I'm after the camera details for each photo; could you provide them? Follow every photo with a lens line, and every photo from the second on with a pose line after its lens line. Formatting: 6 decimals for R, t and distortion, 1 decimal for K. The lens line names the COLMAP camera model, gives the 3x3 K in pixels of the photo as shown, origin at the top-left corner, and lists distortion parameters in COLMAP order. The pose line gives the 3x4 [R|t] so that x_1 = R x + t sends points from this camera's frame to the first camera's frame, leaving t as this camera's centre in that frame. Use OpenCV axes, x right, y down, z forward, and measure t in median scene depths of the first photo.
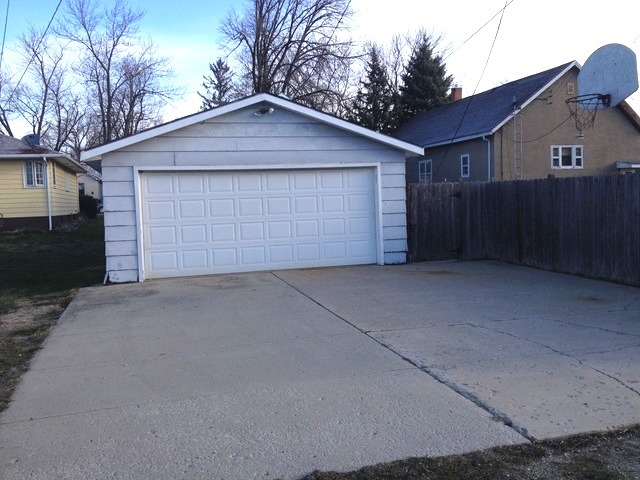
lens RADIAL K [[605.9, 0, 320.0], [0, 605.9, 240.0], [0, 0, 1]] dist [0.134317, -0.304254]
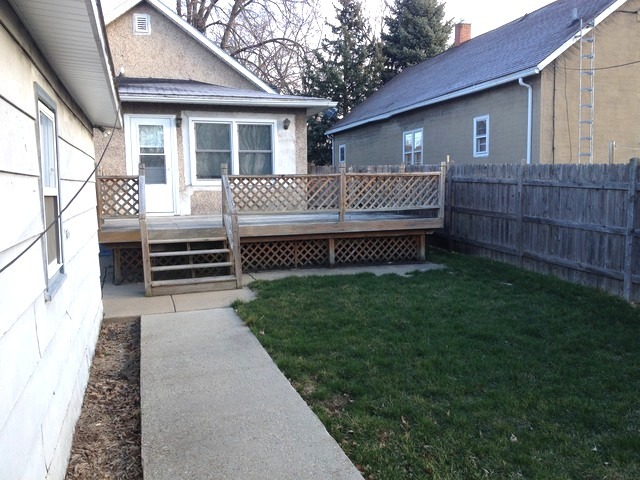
lens RADIAL K [[605.9, 0, 320.0], [0, 605.9, 240.0], [0, 0, 1]] dist [0.134317, -0.304254]
pose [[0.999806, 0.015349, 0.012323, 0.065300], [-0.015624, 0.999624, 0.022537, -0.028398], [-0.011973, -0.022725, 0.999670, 0.339189]]
